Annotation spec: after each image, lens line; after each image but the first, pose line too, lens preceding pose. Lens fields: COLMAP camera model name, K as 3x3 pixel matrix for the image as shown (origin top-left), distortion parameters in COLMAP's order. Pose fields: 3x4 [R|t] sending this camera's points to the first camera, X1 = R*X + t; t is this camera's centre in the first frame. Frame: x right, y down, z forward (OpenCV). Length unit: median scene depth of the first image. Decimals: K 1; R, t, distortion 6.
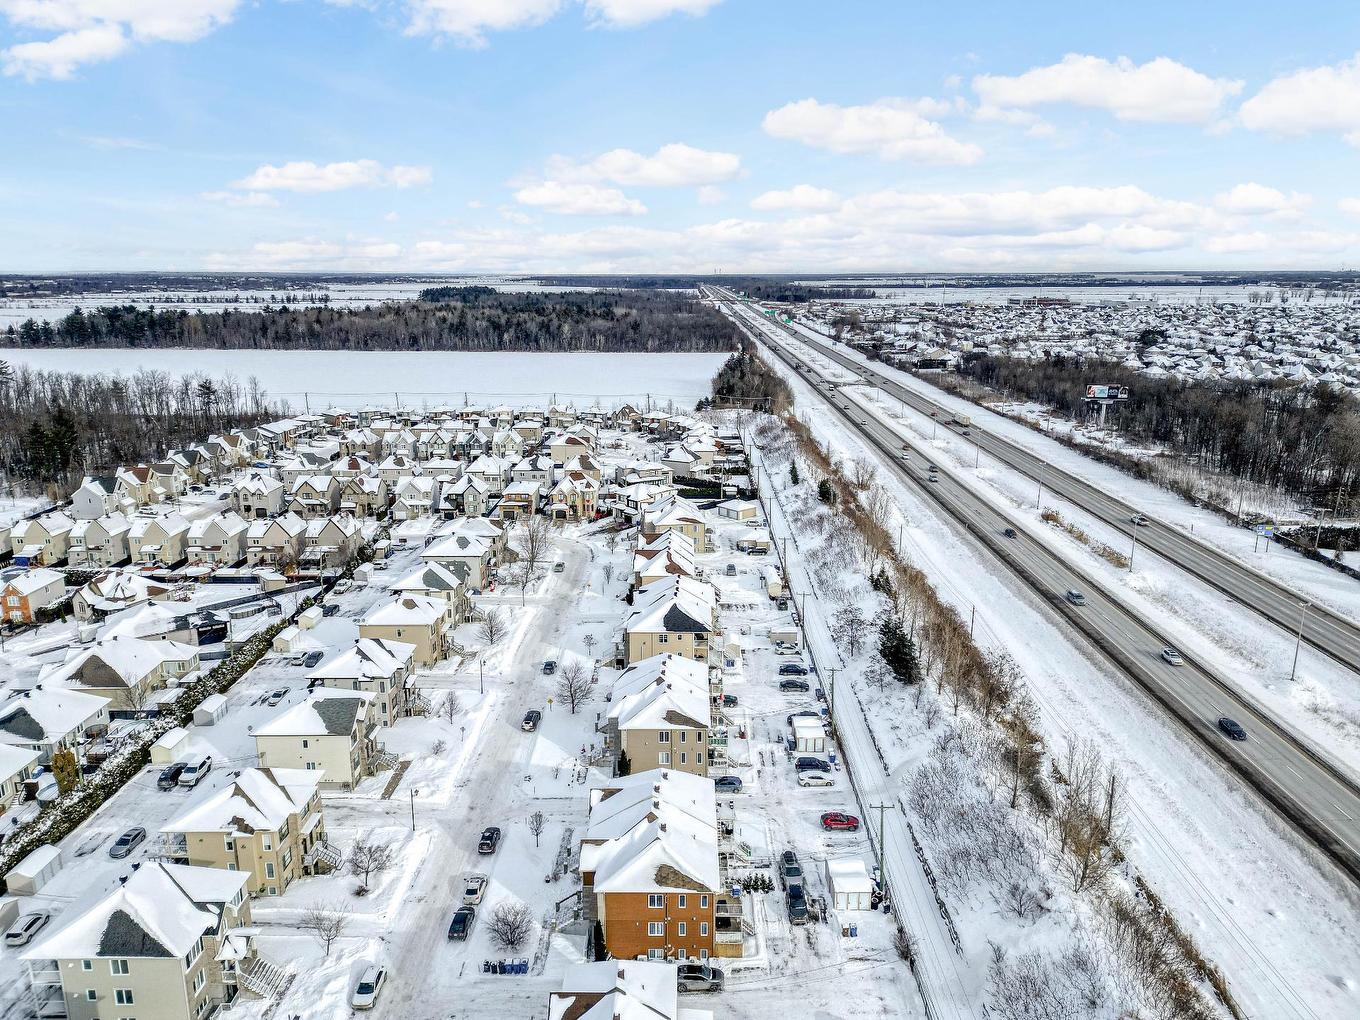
lens RADIAL K [[953.5, 0, 674.6], [0, 953.5, 519.3], [0, 0, 1]] dist [0.035092, -0.009722]
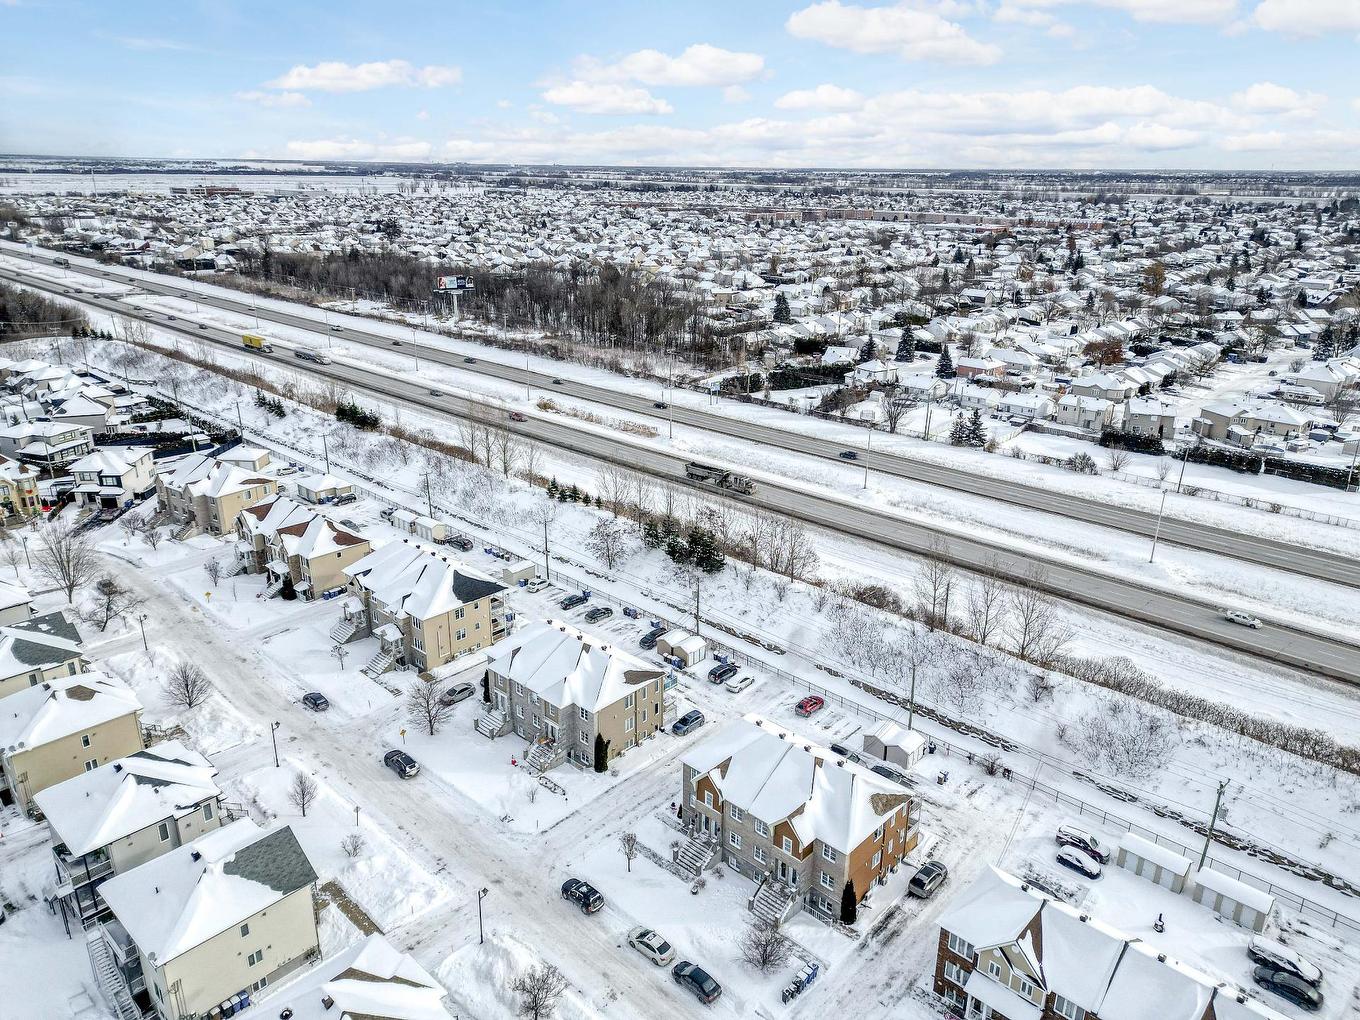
lens RADIAL K [[953.5, 0, 677.7], [0, 953.5, 499.0], [0, 0, 1]] dist [0.035092, -0.009722]
pose [[0.666501, -0.236373, 0.707039, -0.391131], [0.173509, 0.971543, 0.161239, -0.064598], [-0.725031, 0.015211, 0.688548, 0.238141]]
